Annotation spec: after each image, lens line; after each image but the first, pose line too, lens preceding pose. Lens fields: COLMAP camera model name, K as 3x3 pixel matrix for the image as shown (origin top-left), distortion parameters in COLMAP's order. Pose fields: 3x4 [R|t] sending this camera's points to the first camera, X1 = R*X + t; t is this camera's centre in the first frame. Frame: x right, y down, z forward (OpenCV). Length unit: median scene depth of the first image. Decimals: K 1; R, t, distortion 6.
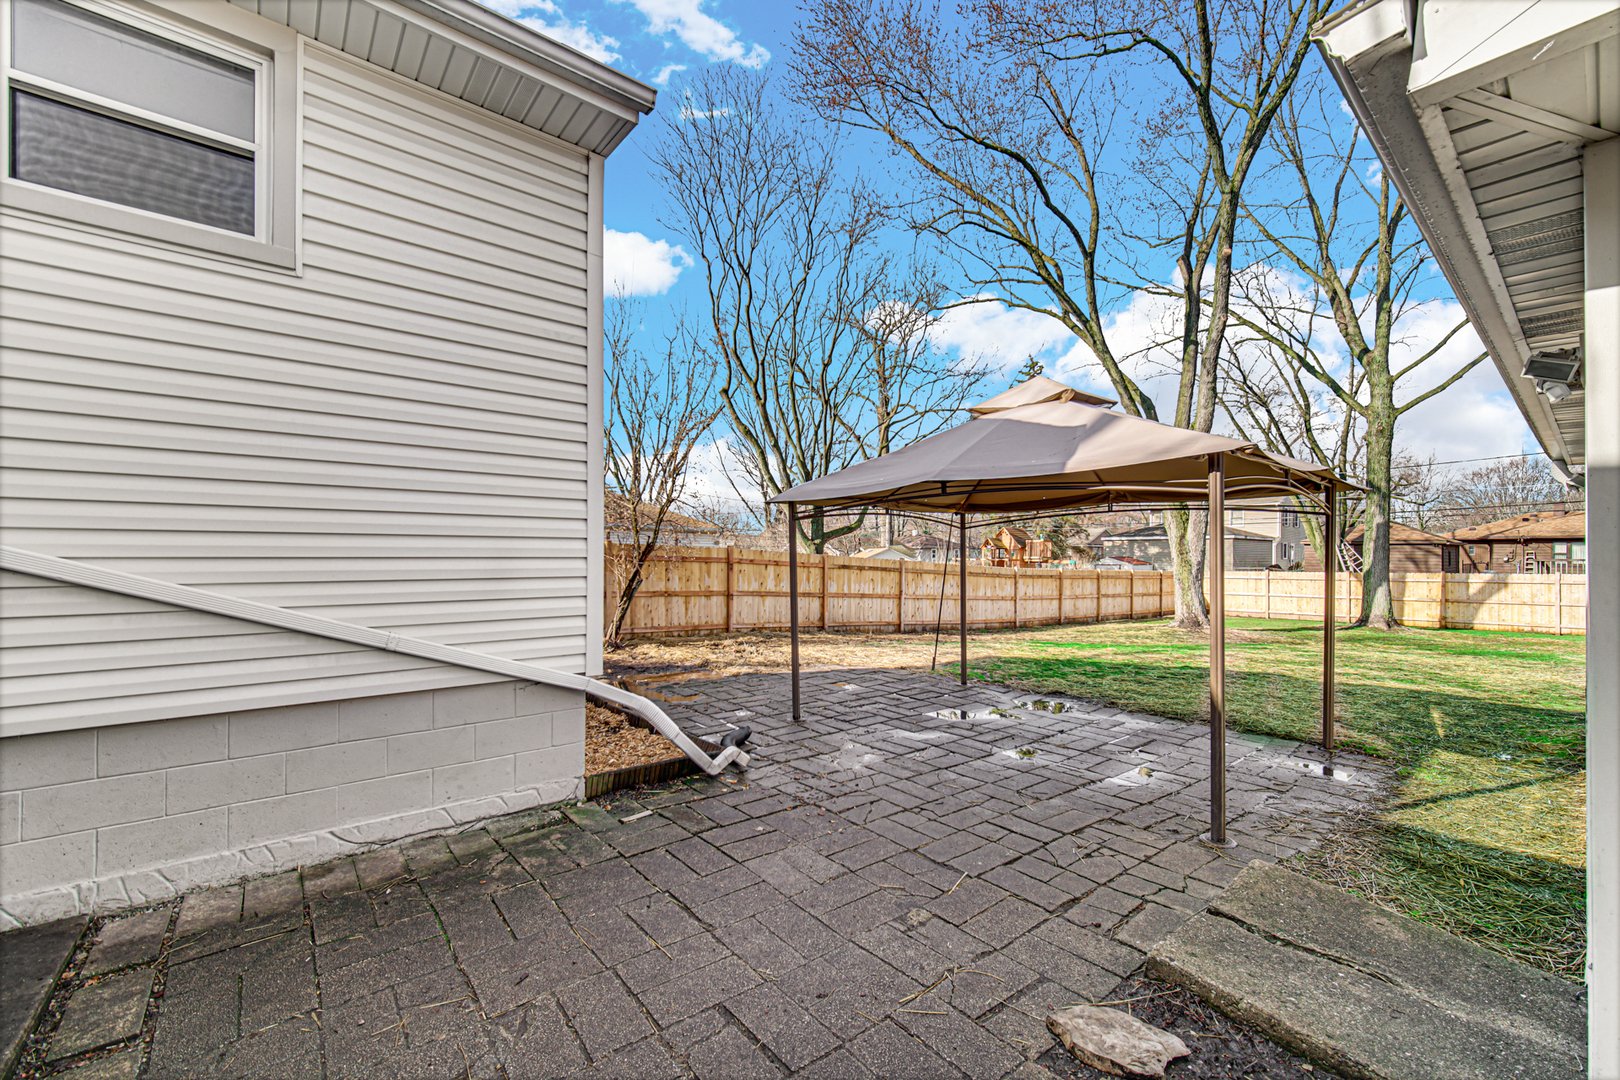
lens RADIAL K [[649.8, 0, 811.2], [0, 649.8, 553.5], [0, 0, 1]] dist [-0.001080, 0.000131]
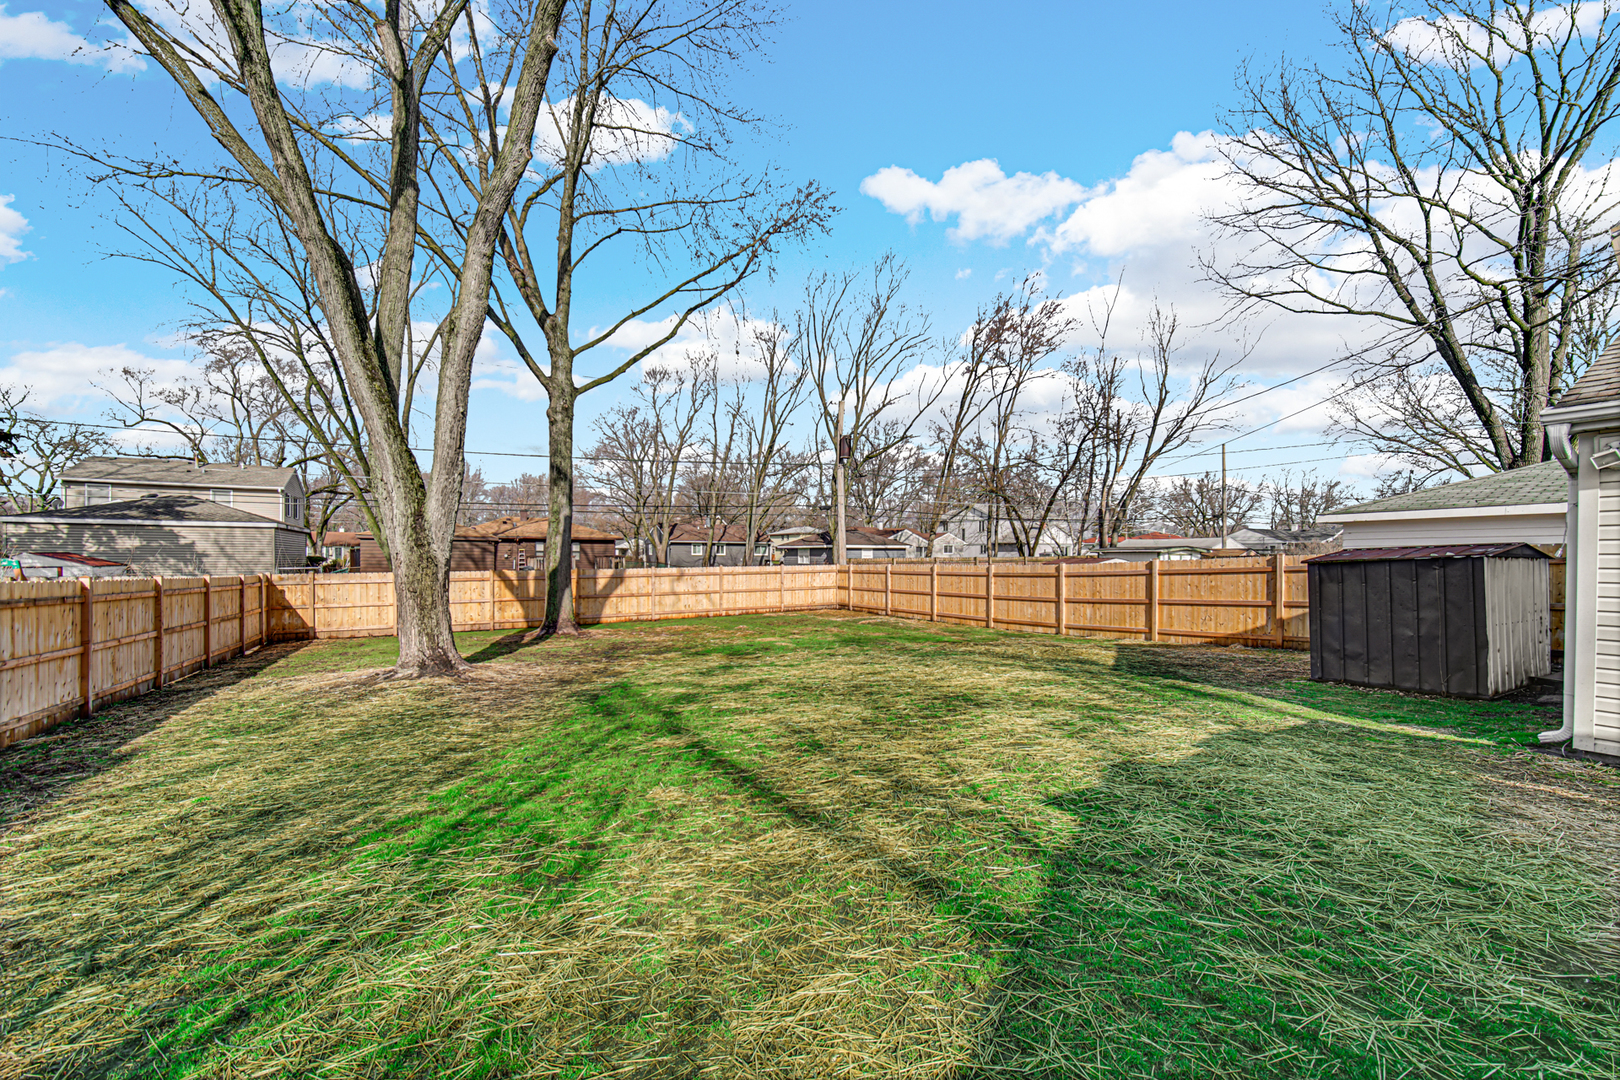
lens RADIAL K [[649.8, 0, 811.2], [0, 649.8, 553.5], [0, 0, 1]] dist [-0.001080, 0.000131]
pose [[0.167426, 0.001900, 0.985883, 0.060686], [-0.003996, 0.999991, -0.001248, 0.006163], [-0.985877, -0.003731, 0.167432, 0.488746]]
